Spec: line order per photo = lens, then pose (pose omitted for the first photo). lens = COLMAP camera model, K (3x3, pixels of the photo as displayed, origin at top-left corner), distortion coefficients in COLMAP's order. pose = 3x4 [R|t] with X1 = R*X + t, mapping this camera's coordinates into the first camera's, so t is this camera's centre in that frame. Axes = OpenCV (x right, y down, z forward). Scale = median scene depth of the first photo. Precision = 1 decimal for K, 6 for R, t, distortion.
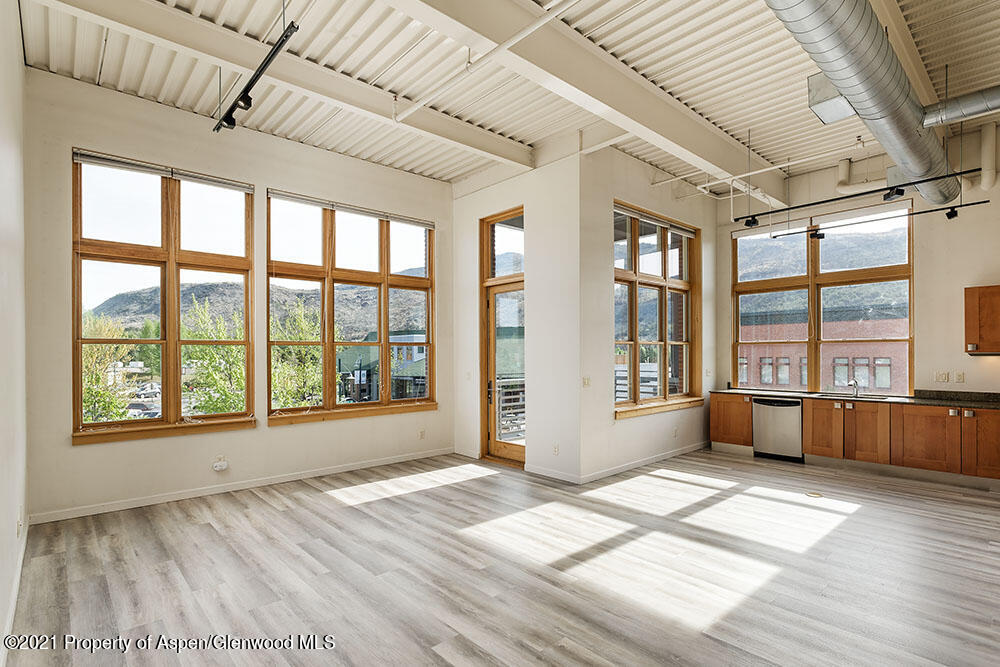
lens RADIAL K [[491.9, 0, 498.2], [0, 491.9, 359.5], [0, 0, 1]] dist [0.015974, 0.000631]
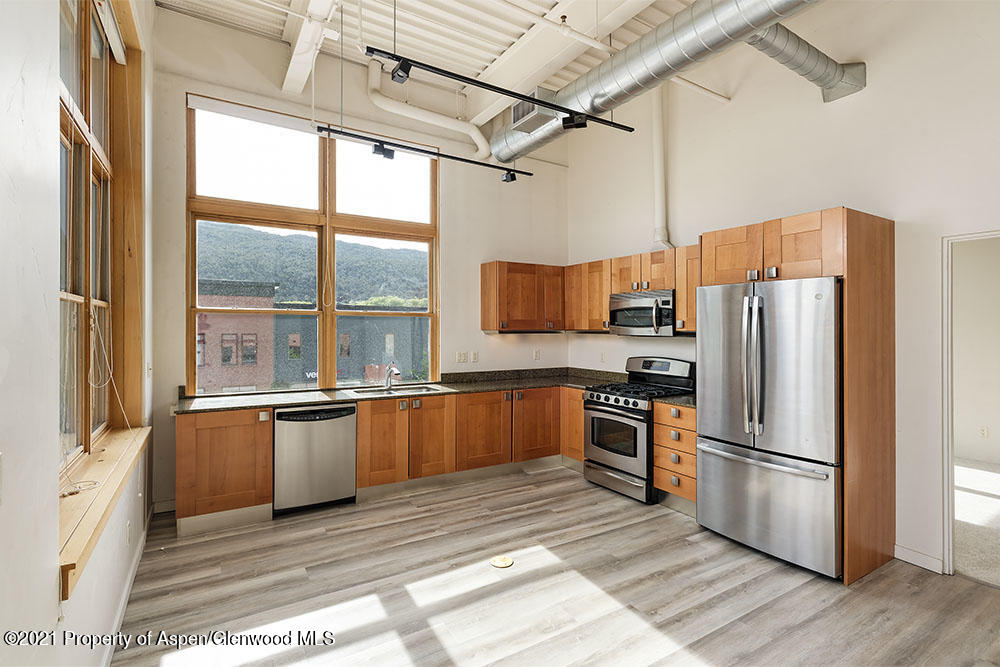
lens RADIAL K [[483.2, 0, 510.3], [0, 483.2, 329.6], [0, 0, 1]] dist [-0.000559, 0.000442]
pose [[0.166848, 0.005994, 0.985964, 0.036380], [0.006206, 0.999955, -0.007130, -0.006517], [-0.985963, 0.007308, 0.166803, 0.651281]]
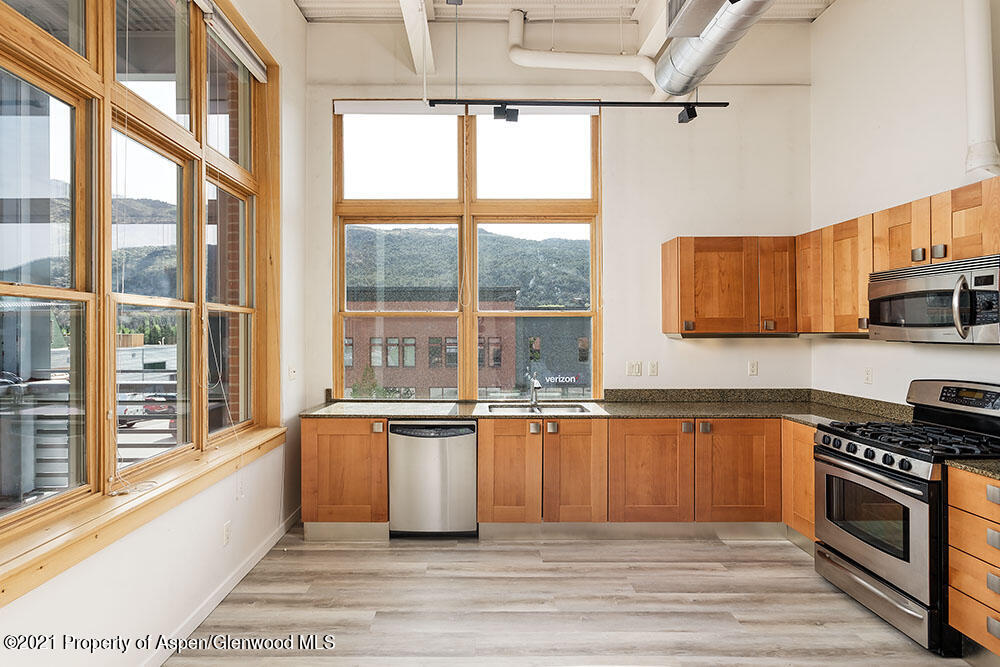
lens RADIAL K [[516.9, 0, 480.3], [0, 516.9, 333.4], [0, 0, 1]] dist [-0.001263, 0.001485]
pose [[0.664035, 0.004008, 0.747690, 0.187522], [0.004474, 0.999946, -0.009333, -0.006571], [-0.747688, 0.009543, 0.663982, 0.582650]]
